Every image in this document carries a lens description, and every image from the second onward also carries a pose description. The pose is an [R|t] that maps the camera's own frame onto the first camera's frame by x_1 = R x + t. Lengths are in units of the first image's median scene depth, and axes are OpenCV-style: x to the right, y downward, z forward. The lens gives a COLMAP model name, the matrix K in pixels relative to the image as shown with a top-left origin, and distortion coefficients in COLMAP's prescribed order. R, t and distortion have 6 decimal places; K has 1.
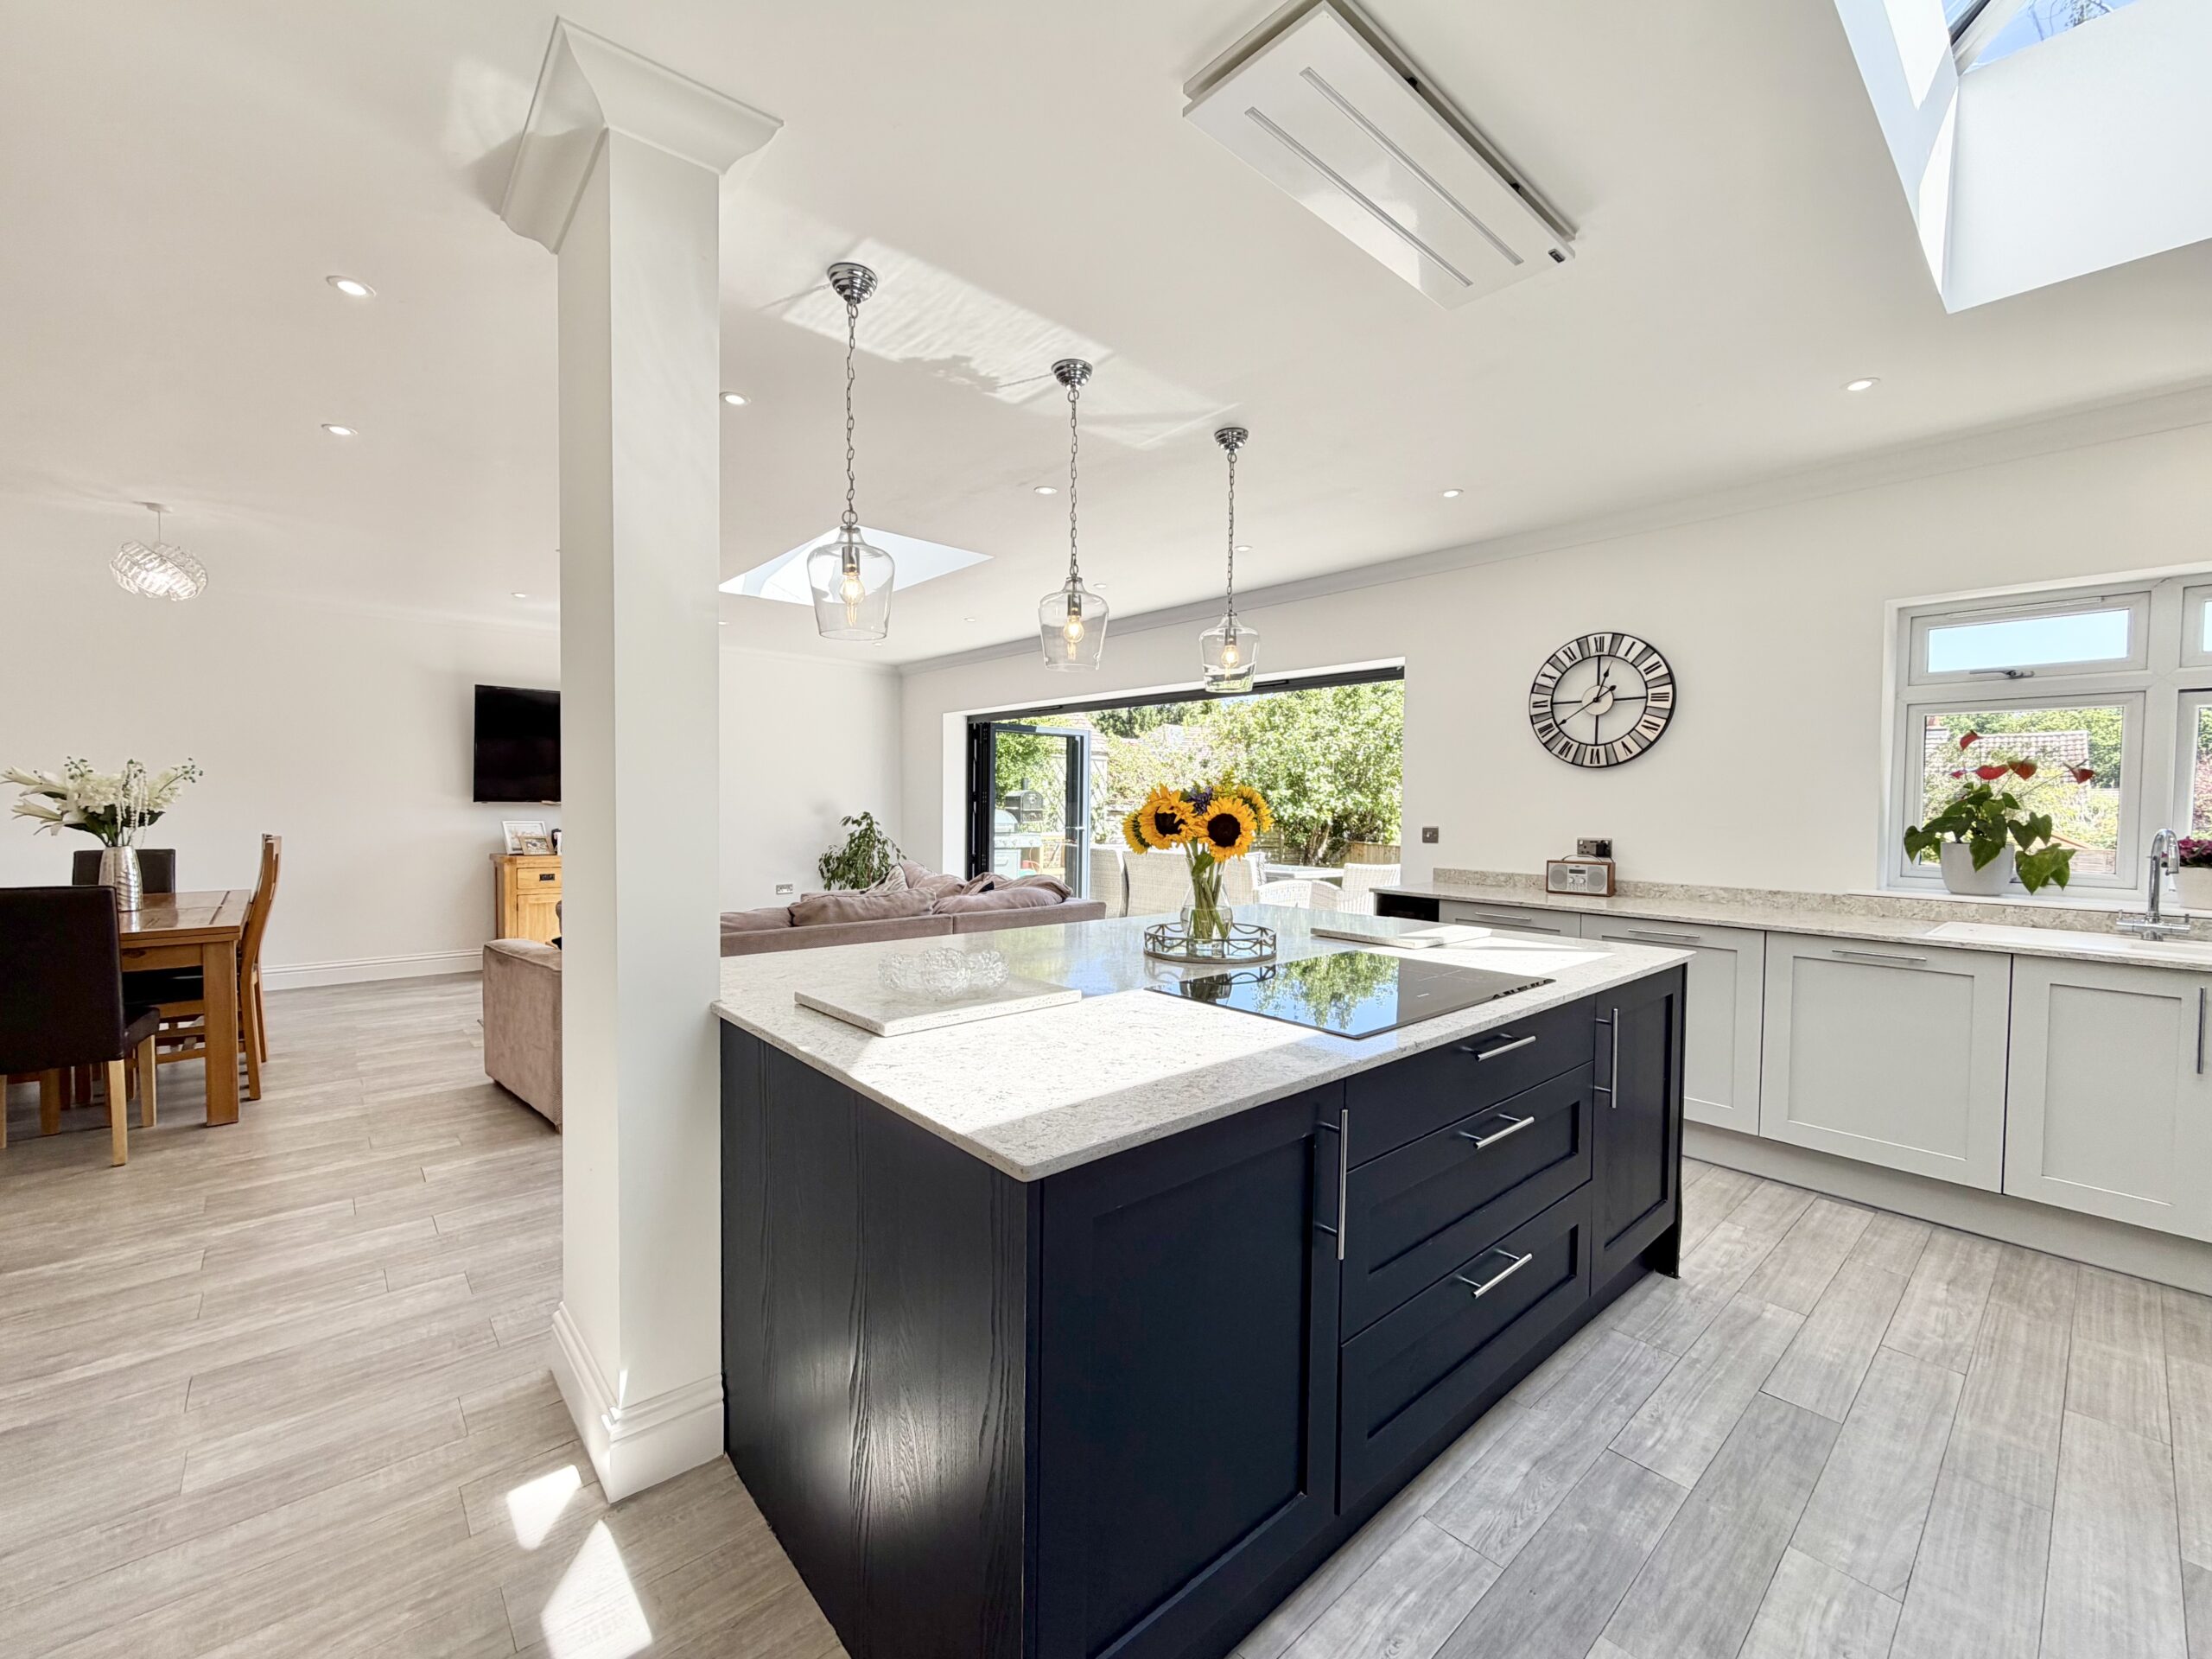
lens RADIAL K [[901.4, 0, 1106.0], [0, 901.4, 829.5], [0, 0, 1]] dist [0.001867, 0.000465]
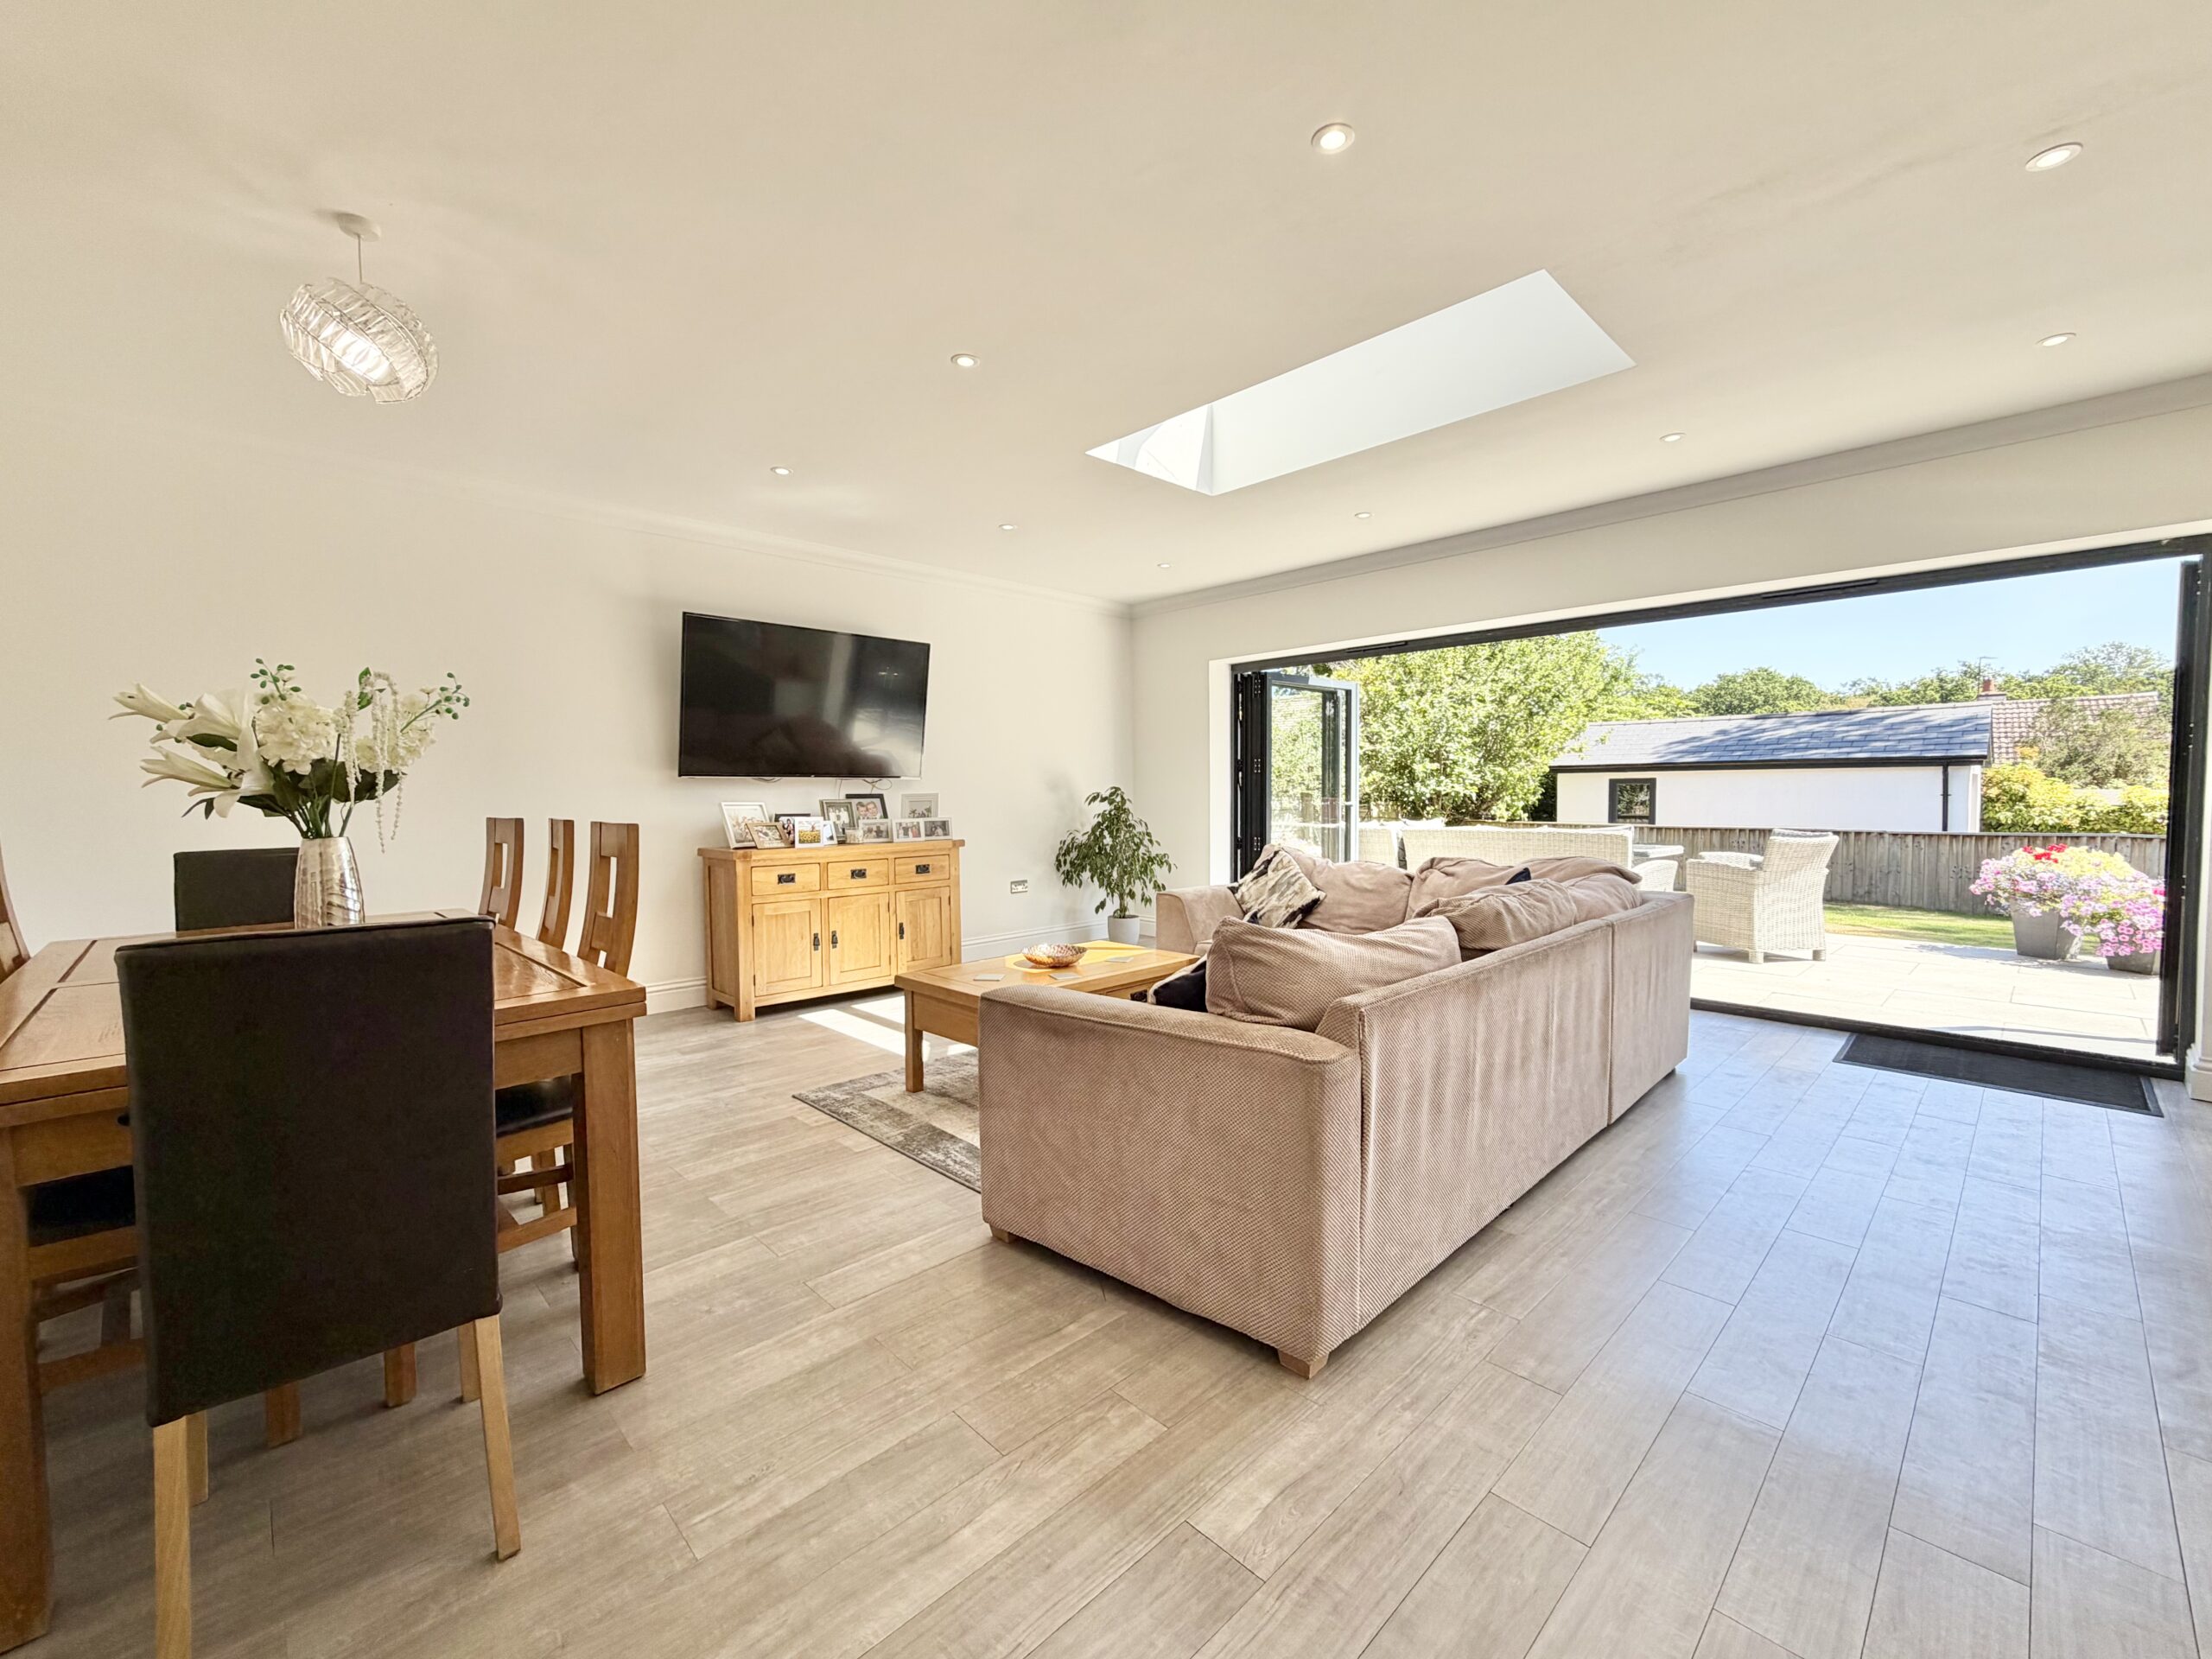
lens RADIAL K [[897.0, 0, 1106.0], [0, 897.0, 829.5], [0, 0, 1]] dist [0.001693, 0.000179]
pose [[0.998859, -0.022461, 0.042135, -0.621976], [0.021959, 0.999683, 0.012334, 0.016317], [-0.042398, -0.011395, 0.999036, 0.426774]]
